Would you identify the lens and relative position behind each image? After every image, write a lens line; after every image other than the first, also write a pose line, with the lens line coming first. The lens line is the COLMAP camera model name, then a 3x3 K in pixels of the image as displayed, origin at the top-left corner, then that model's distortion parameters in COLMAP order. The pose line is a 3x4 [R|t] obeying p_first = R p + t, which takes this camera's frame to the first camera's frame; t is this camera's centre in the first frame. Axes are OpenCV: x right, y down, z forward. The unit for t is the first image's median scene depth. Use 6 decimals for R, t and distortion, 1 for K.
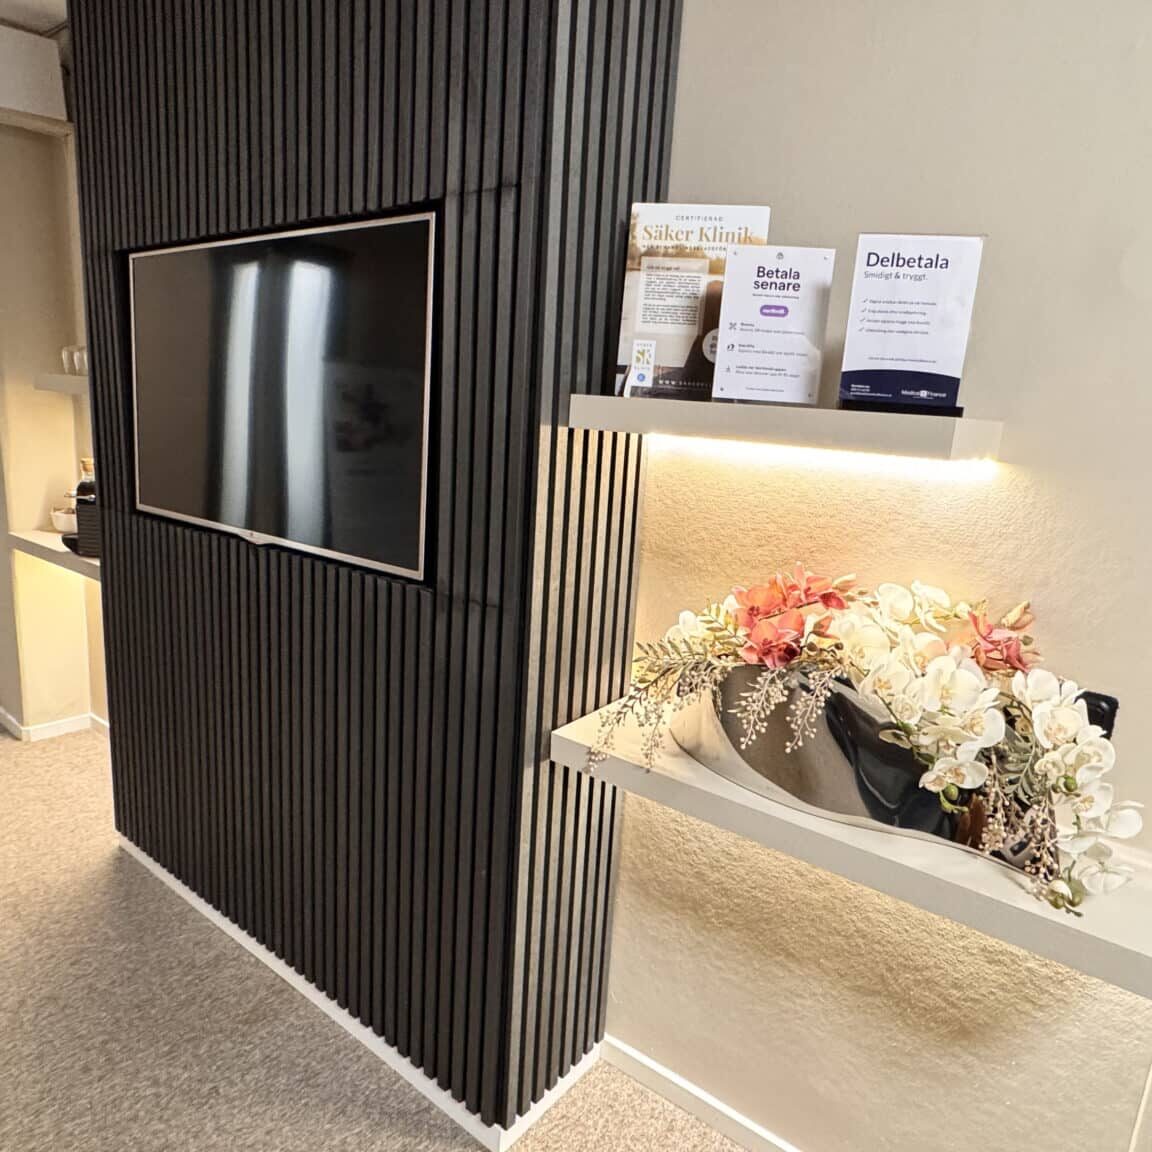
lens RADIAL K [[847.8, 0, 576.0], [0, 847.8, 576.0], [0, 0, 1]] dist [-0.002907, -0.001491]
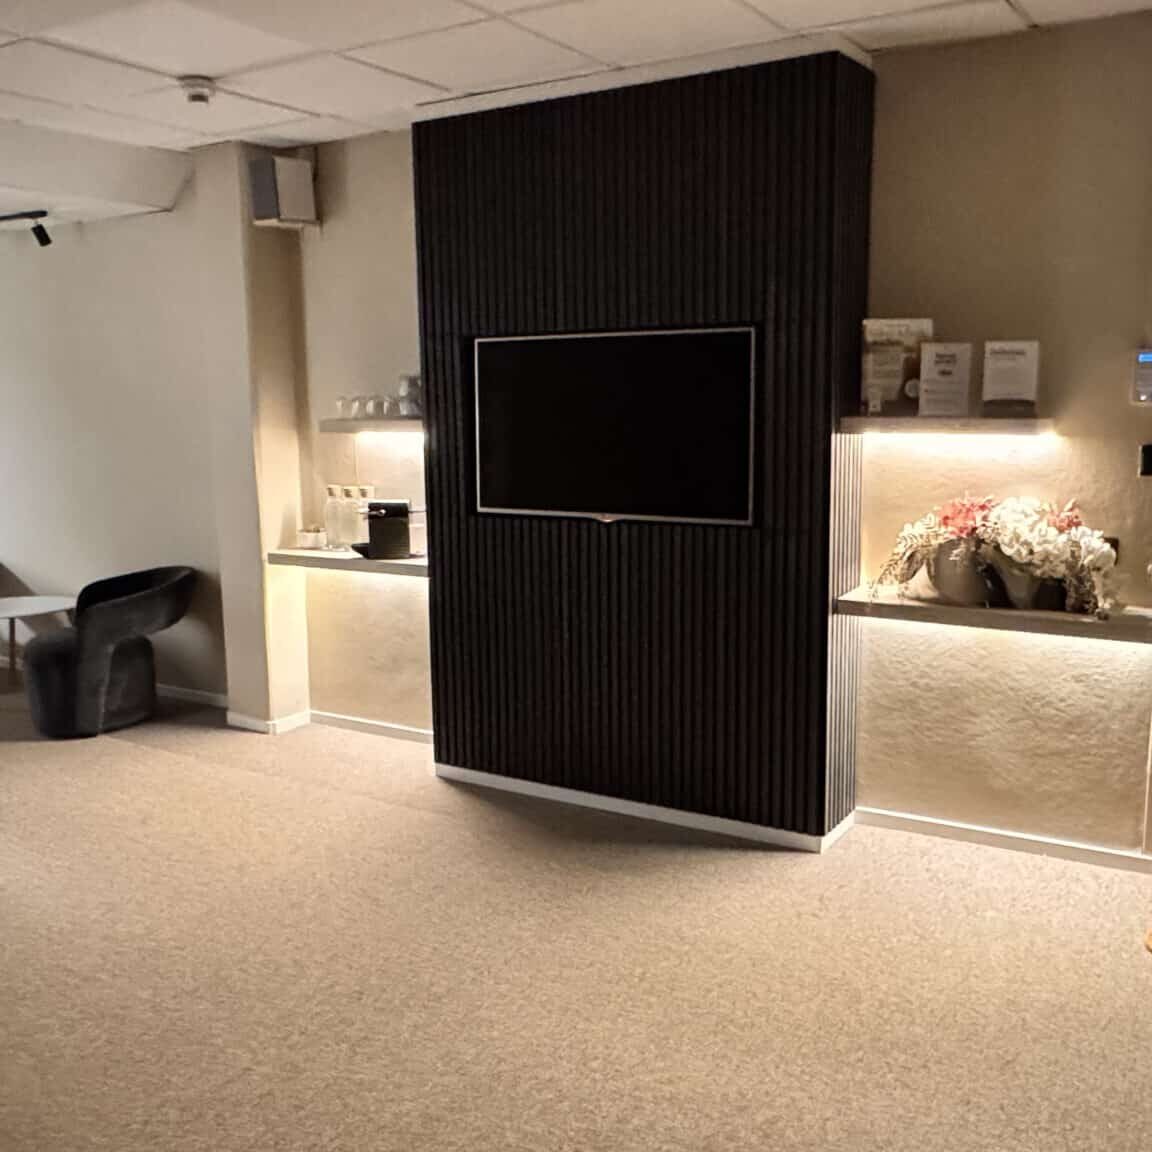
lens RADIAL K [[1218.5, 0, 576.0], [0, 1218.5, 576.0], [0, 0, 1]] dist [-0.010565, -0.000136]
pose [[0.992423, -0.085243, 0.088489, -0.909051], [0.089204, 0.995136, -0.041803, 0.215981], [-0.084495, 0.049379, 0.995200, -1.755522]]
